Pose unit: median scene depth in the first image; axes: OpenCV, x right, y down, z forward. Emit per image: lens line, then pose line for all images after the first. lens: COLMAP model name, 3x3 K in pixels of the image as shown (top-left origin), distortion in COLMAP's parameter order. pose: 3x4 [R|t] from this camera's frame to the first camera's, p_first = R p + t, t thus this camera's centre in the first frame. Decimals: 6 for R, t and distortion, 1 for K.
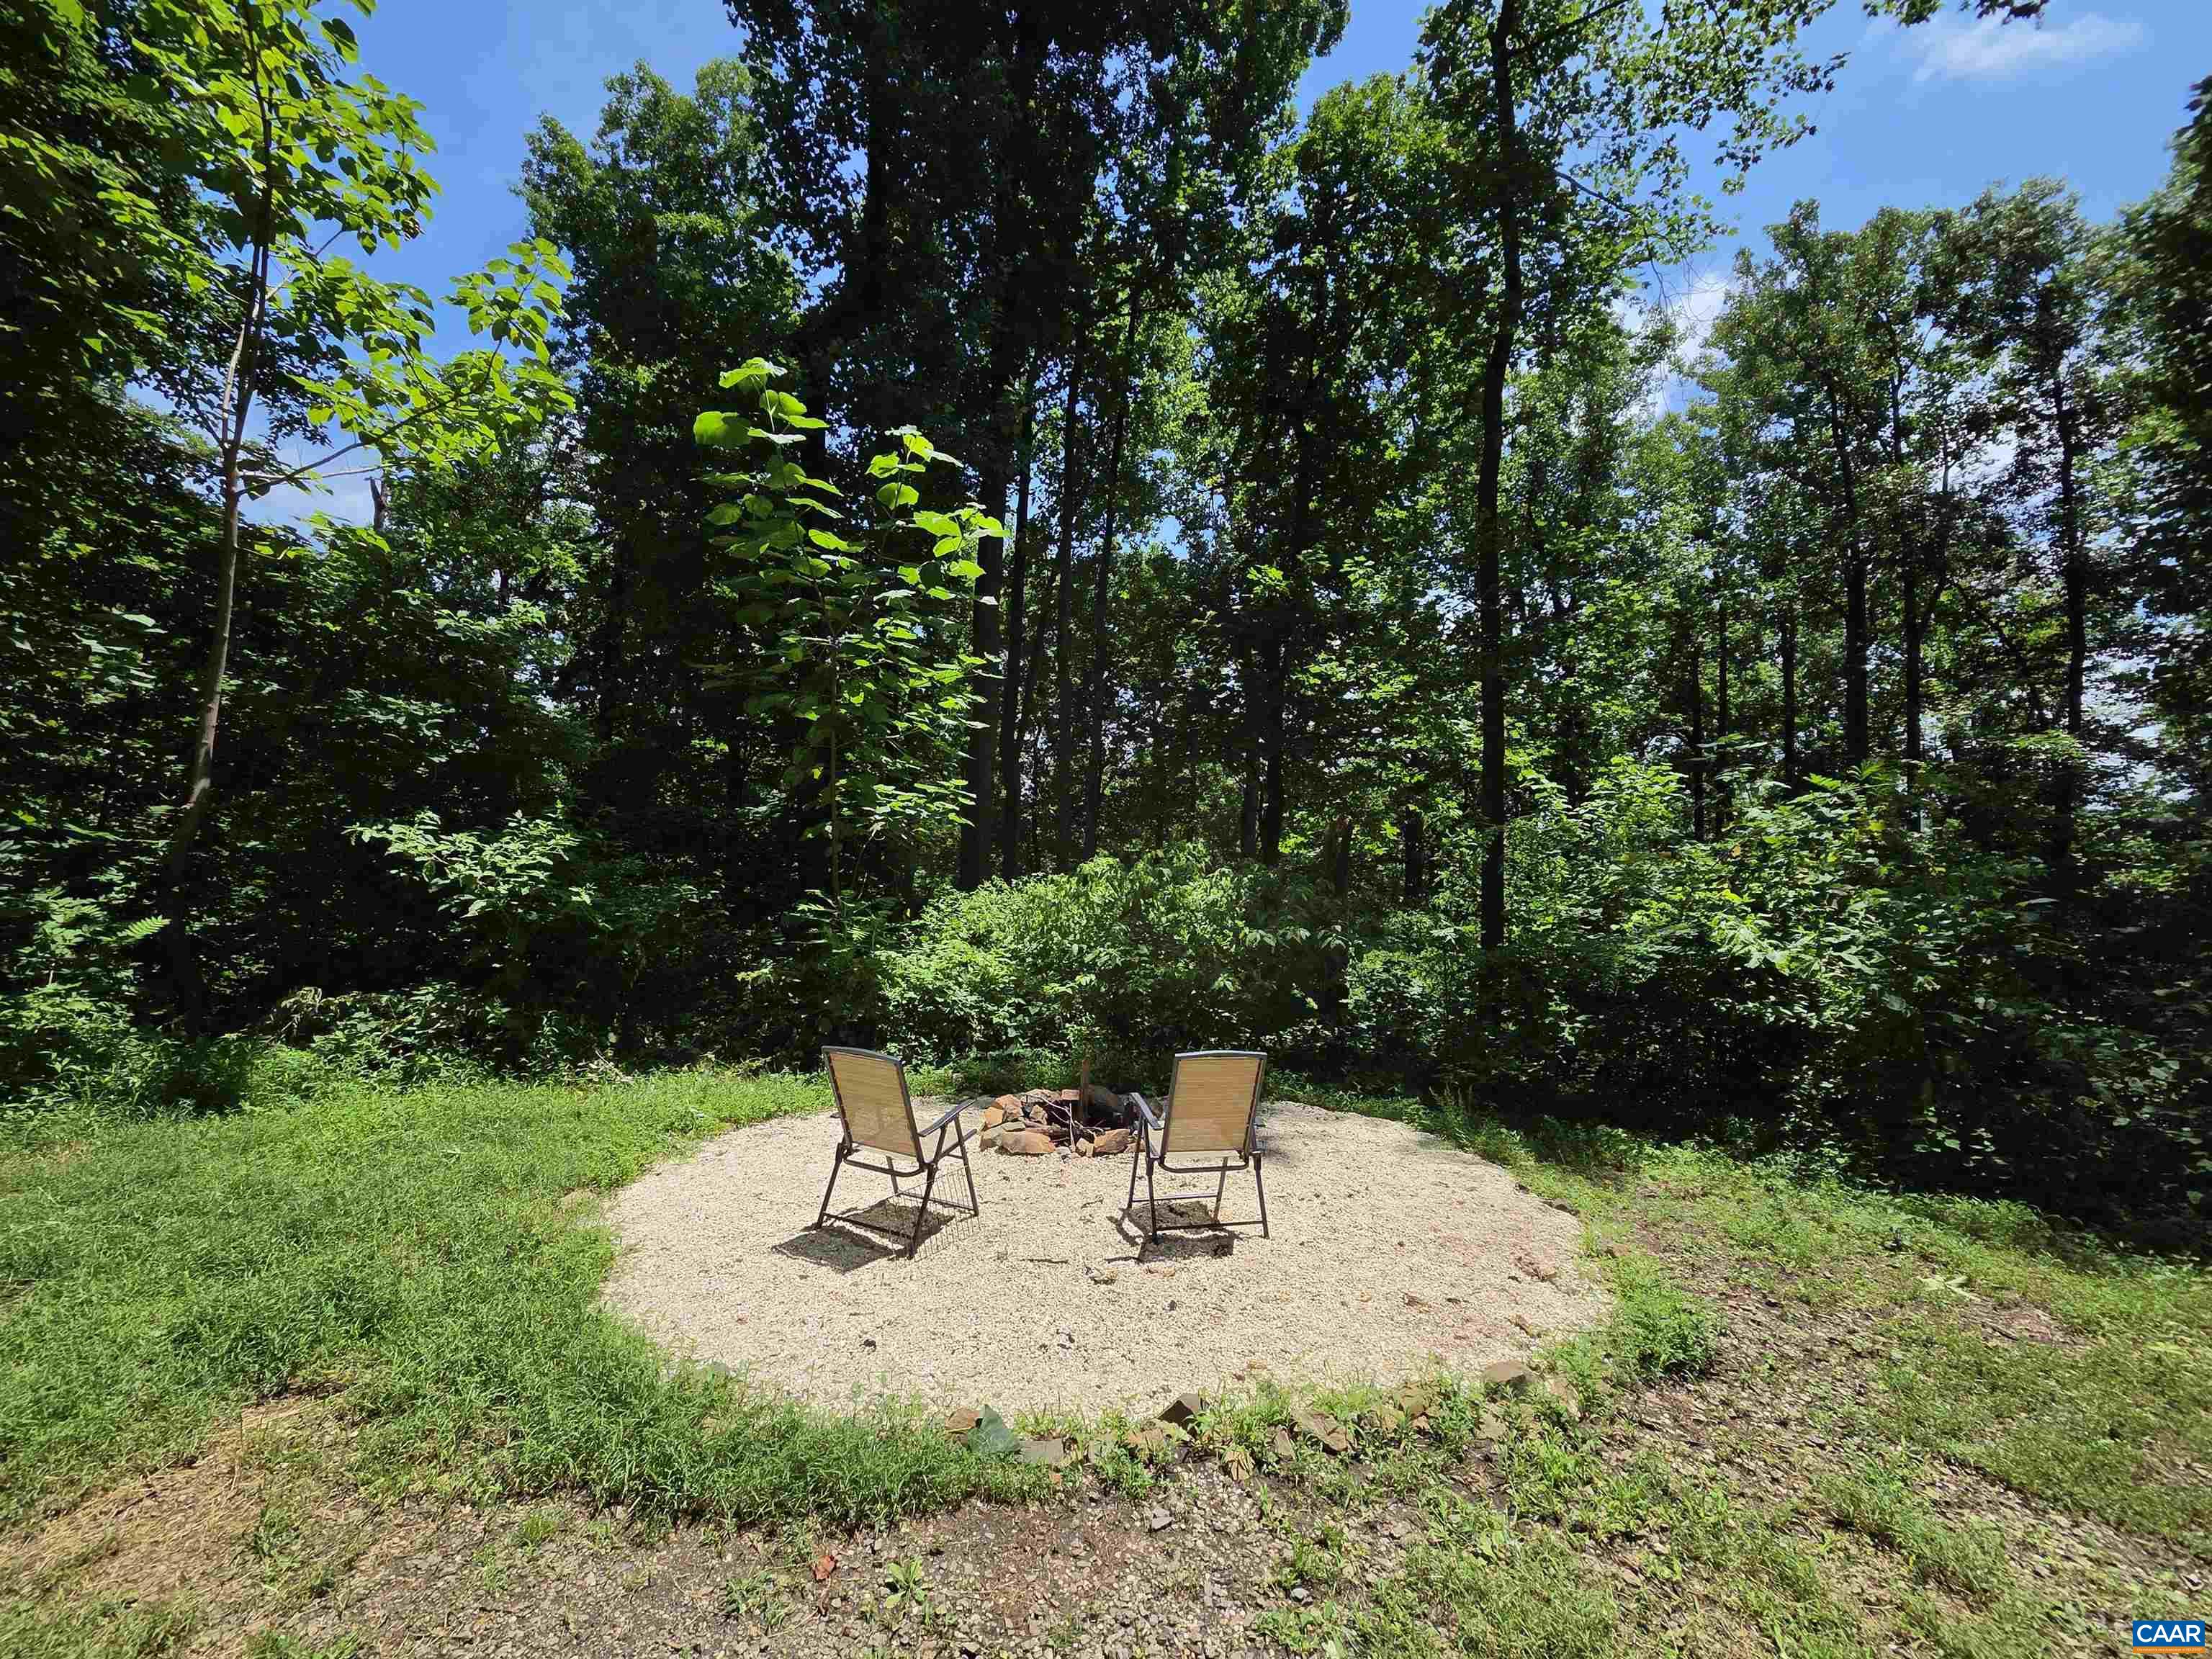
lens RADIAL K [[886.2, 0, 1115.0], [0, 886.2, 830.6], [0, 0, 1]] dist [-0.000368, -0.000201]
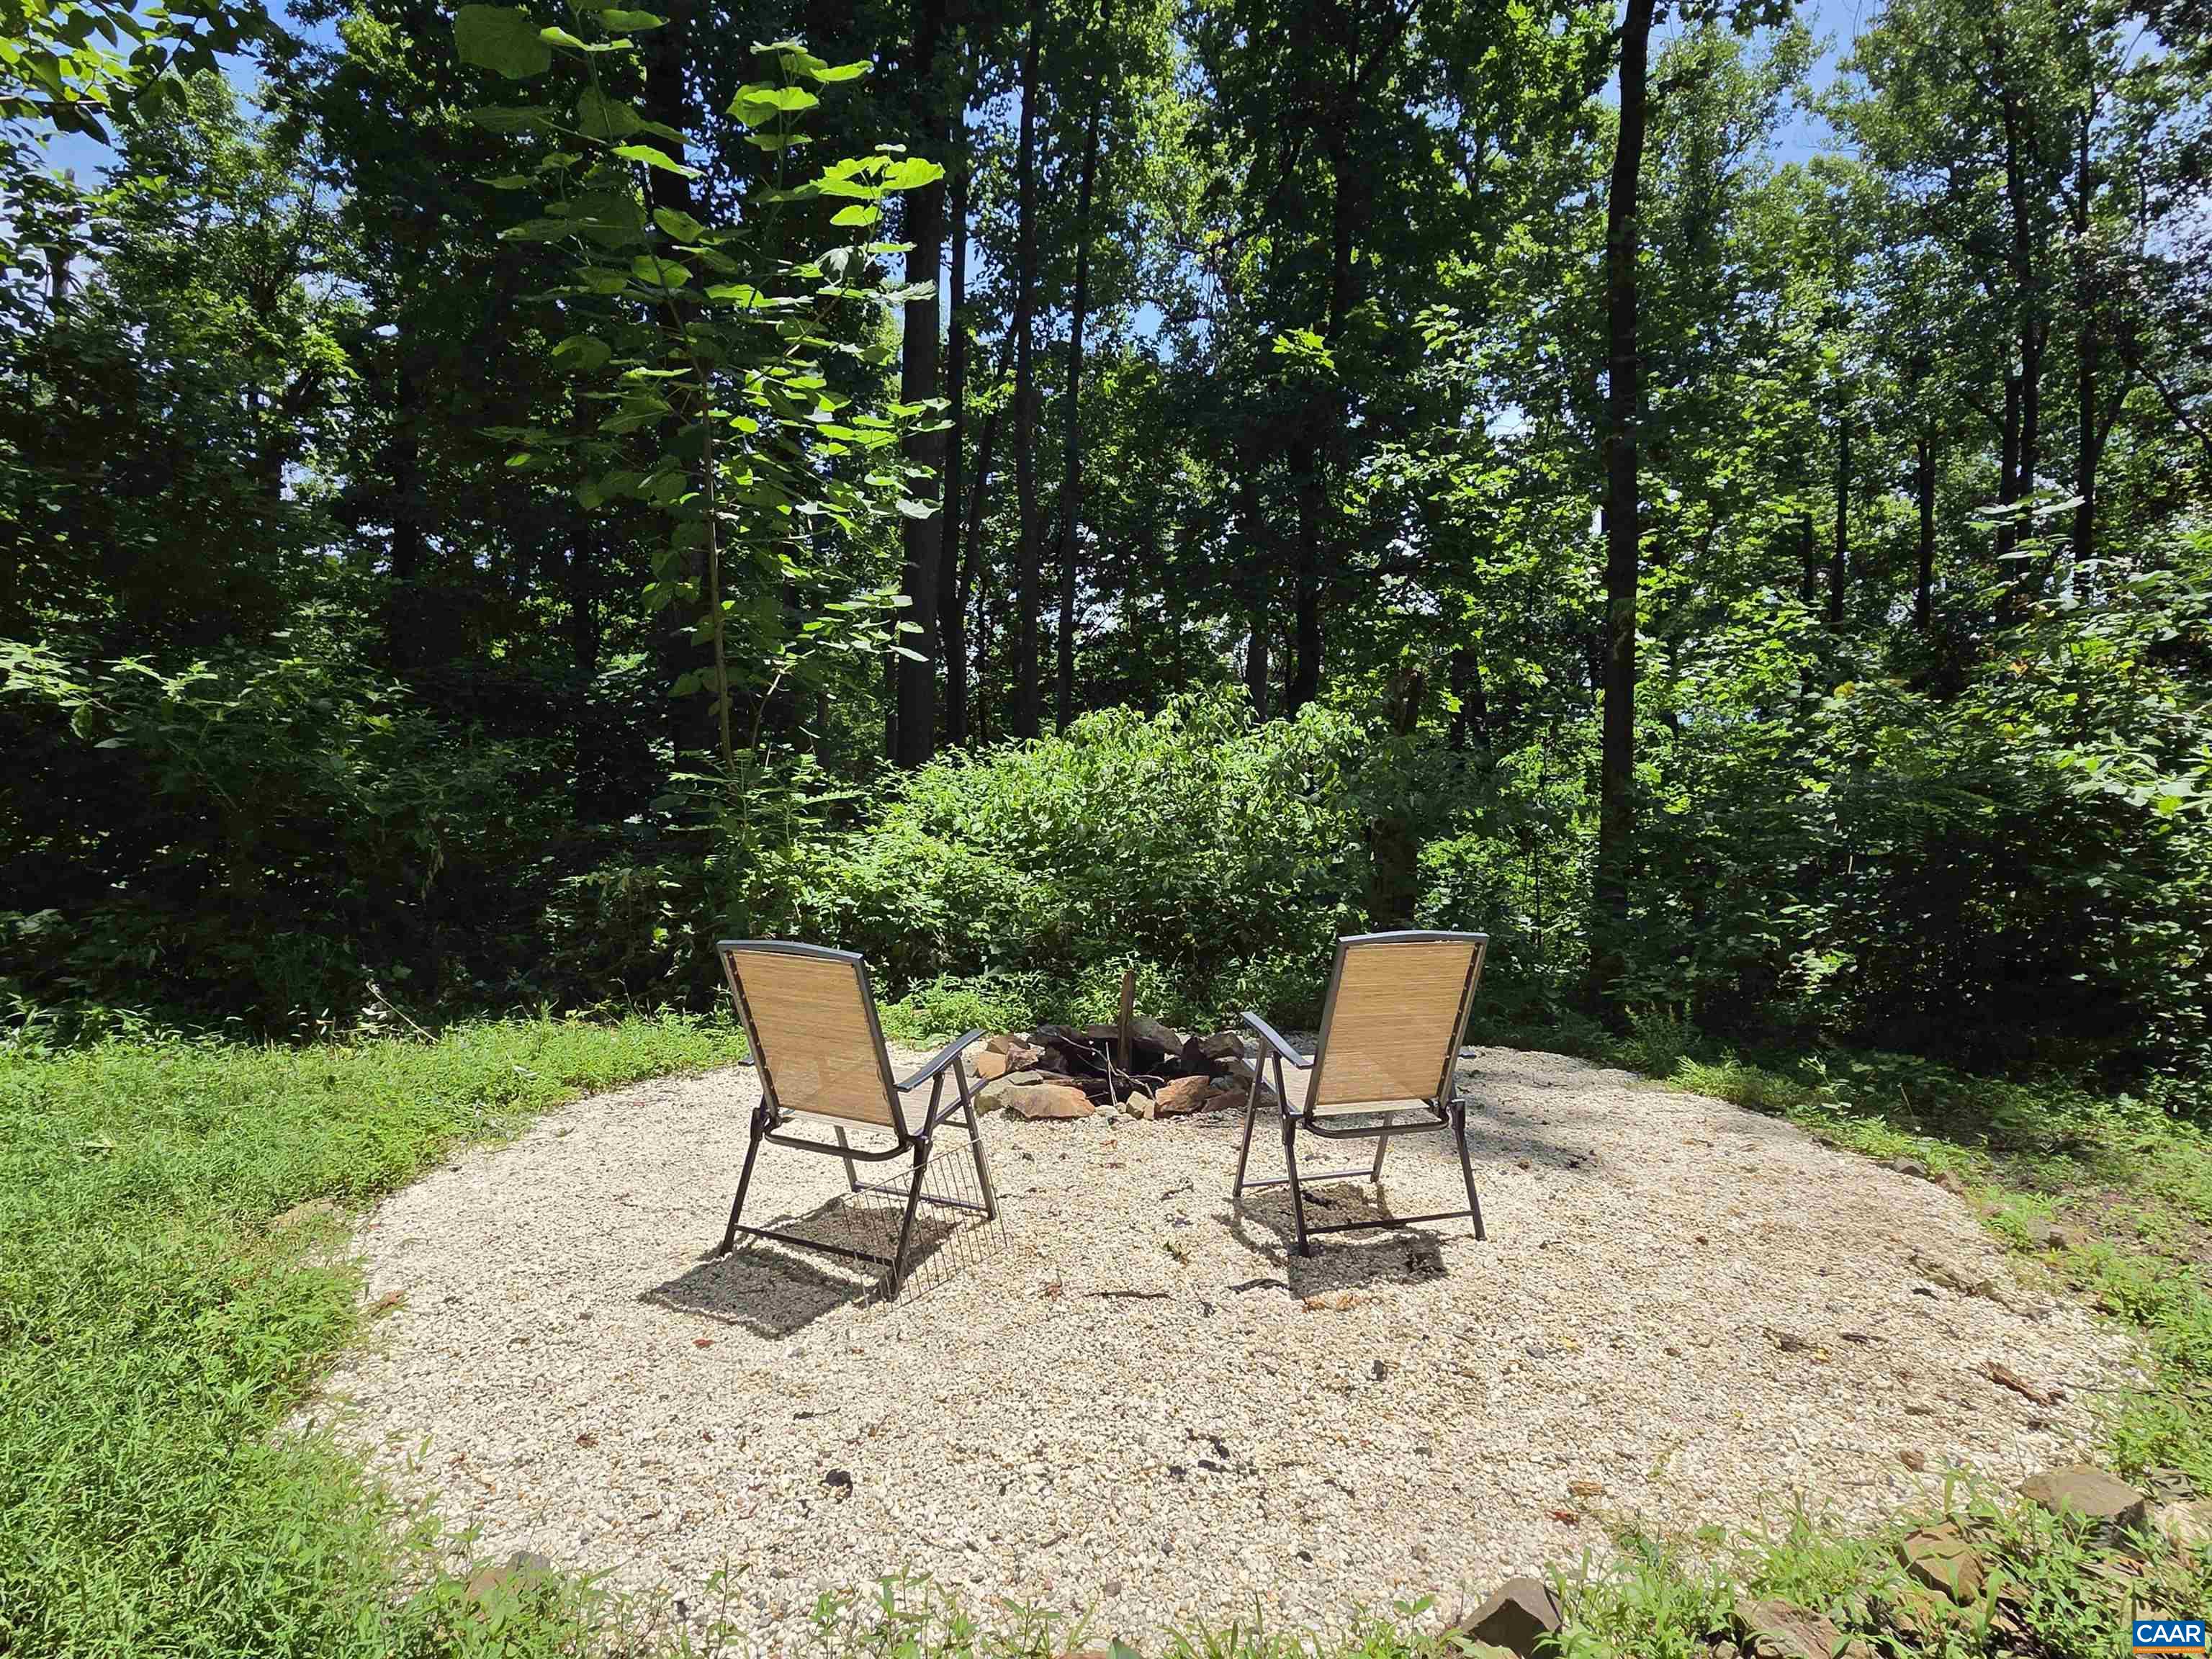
lens RADIAL K [[1040.3, 0, 1099.4], [0, 1040.3, 830.8], [0, 0, 1]] dist [-0.001581, -0.000037]
pose [[0.998978, -0.021396, 0.039819, -0.089153], [0.018295, 0.996889, 0.076669, 0.100438], [-0.041335, -0.075863, 0.996261, 0.265002]]
